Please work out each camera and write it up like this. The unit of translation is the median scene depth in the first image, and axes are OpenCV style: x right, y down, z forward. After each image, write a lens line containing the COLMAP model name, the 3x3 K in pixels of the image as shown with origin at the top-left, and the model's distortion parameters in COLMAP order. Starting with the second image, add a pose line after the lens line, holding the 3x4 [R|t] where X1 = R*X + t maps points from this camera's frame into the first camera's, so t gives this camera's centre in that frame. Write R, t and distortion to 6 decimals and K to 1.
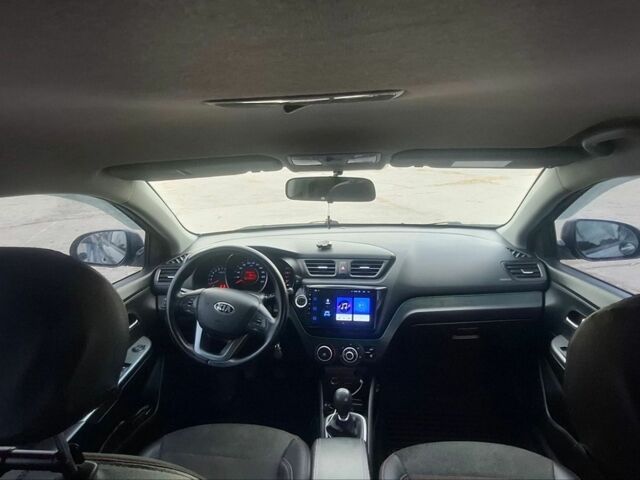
lens RADIAL K [[421.9, 0, 317.3], [0, 421.9, 237.0], [0, 0, 1]] dist [-0.004614, 0.002292]
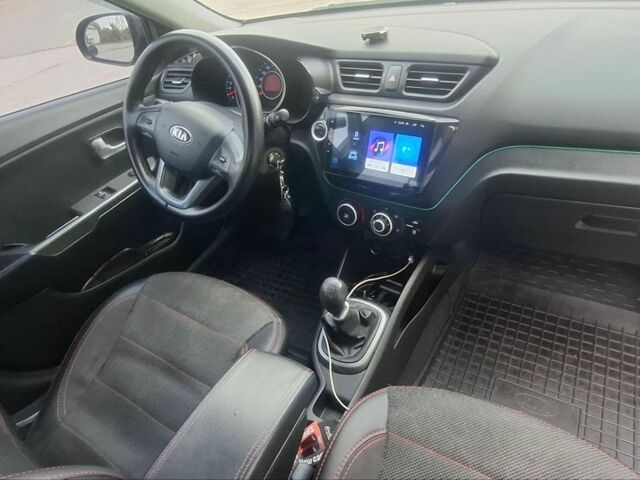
lens RADIAL K [[421.9, 0, 317.3], [0, 421.9, 237.0], [0, 0, 1]] dist [-0.004614, 0.002292]
pose [[0.894521, 0.193466, -0.402994, 0.247927], [-0.002673, 0.903797, 0.427954, 0.025010], [0.447019, -0.381737, 0.808982, 0.431034]]
